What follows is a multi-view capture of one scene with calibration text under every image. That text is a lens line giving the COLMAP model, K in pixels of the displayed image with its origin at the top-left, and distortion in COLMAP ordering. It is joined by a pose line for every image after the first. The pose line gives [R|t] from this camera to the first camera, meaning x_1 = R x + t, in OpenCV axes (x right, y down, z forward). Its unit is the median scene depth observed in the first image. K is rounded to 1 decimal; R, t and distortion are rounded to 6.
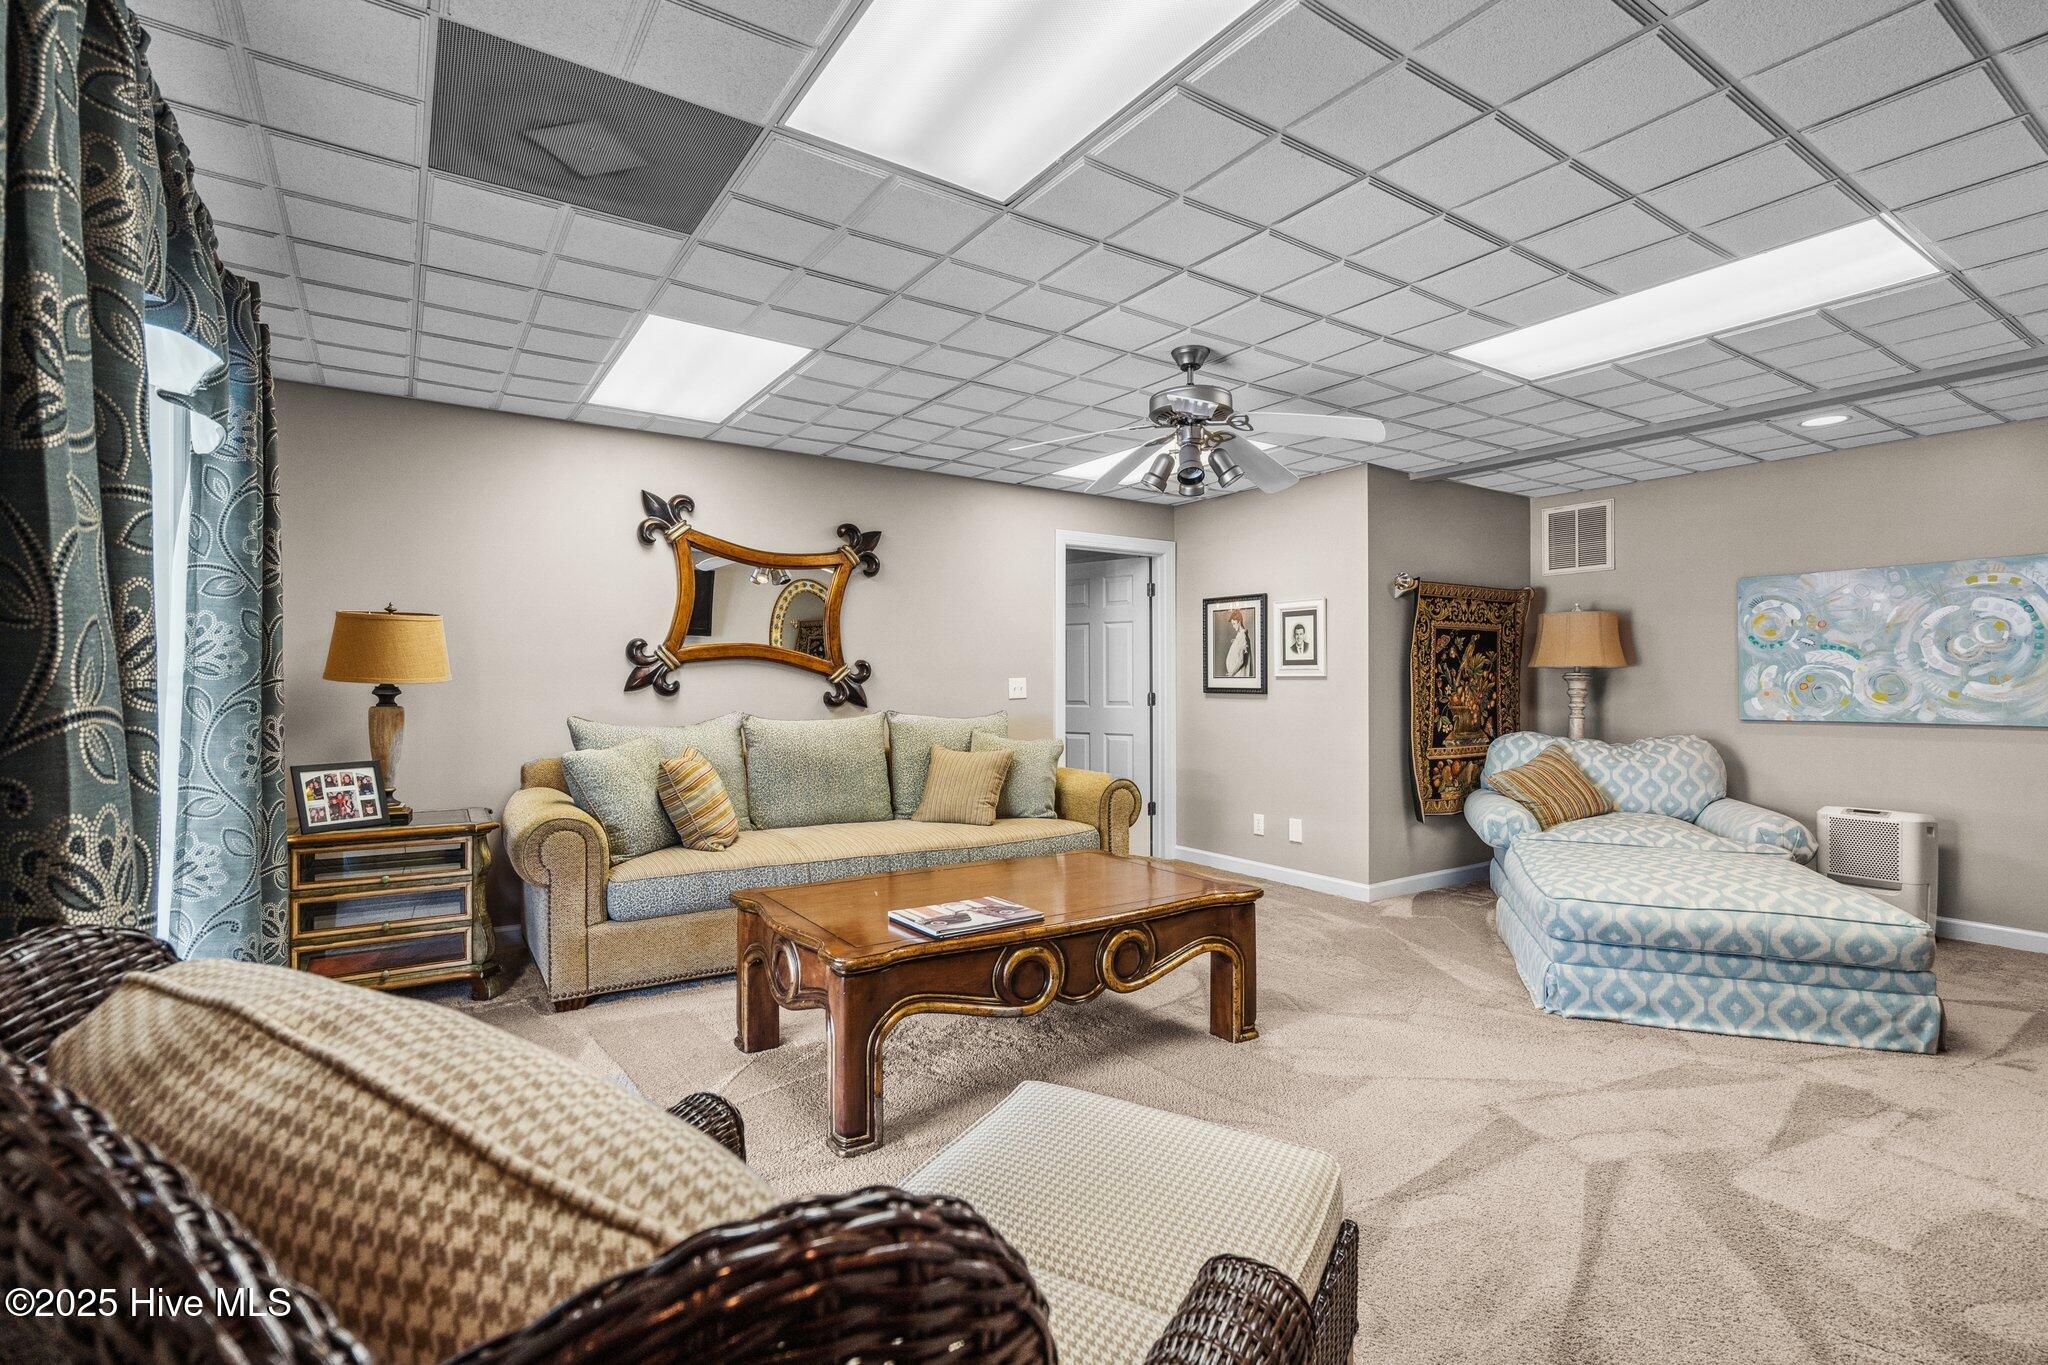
lens RADIAL K [[938.4, 0, 1035.7], [0, 938.4, 684.9], [0, 0, 1]] dist [-0.003359, 0.000875]
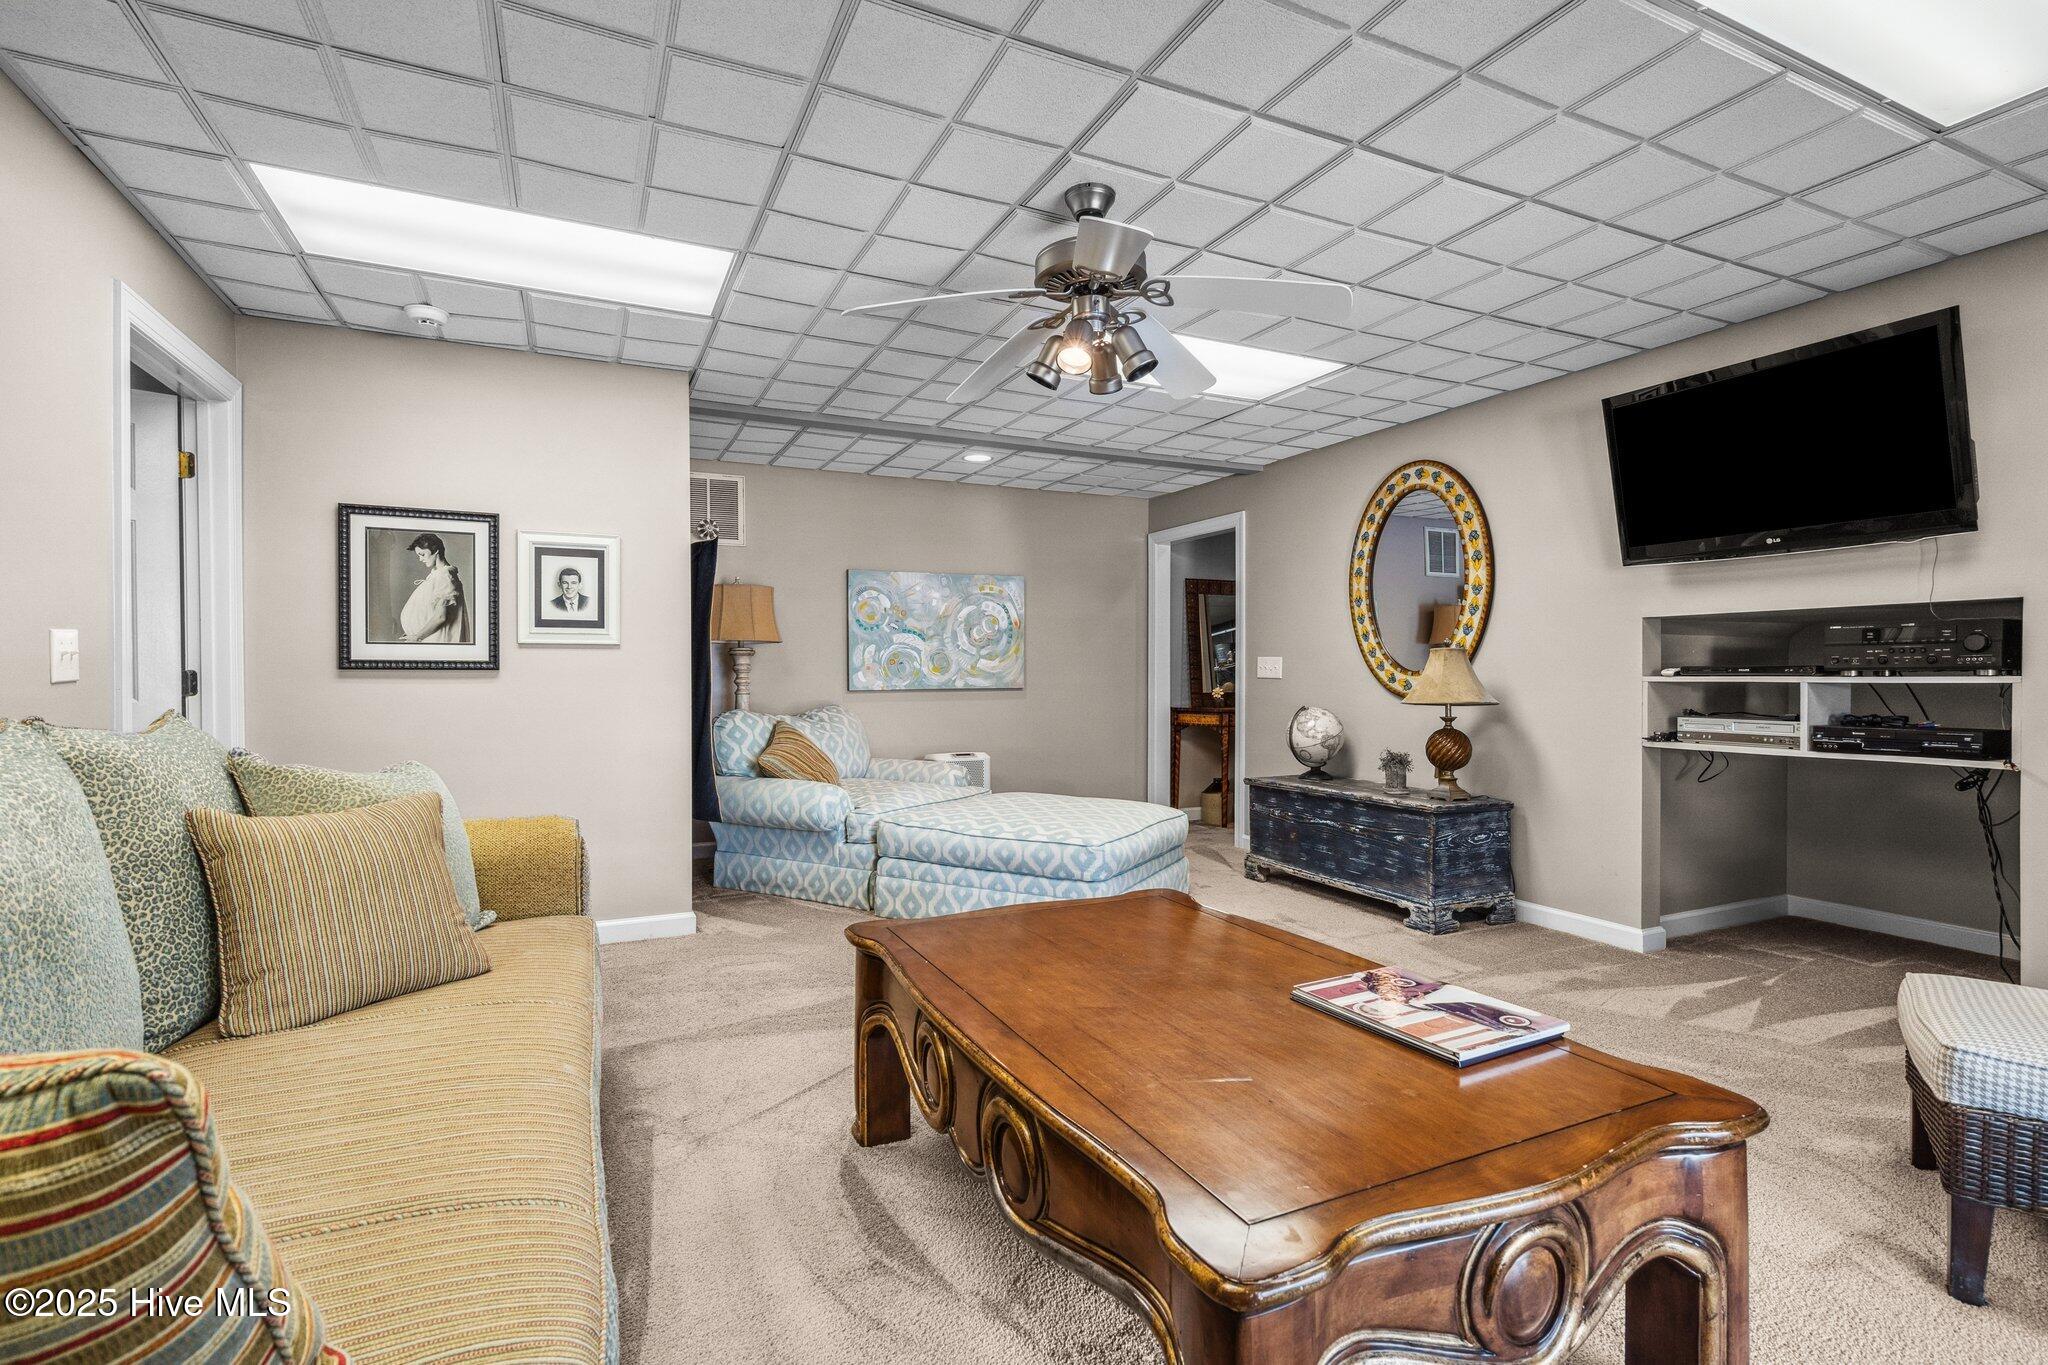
lens RADIAL K [[938.4, 0, 1035.7], [0, 938.4, 684.9], [0, 0, 1]] dist [-0.003359, 0.000875]
pose [[0.169681, -0.017090, 0.985351, -0.376484], [0.001489, 0.999853, 0.017085, 0.010952], [-0.985498, -0.001432, 0.169682, 0.597058]]
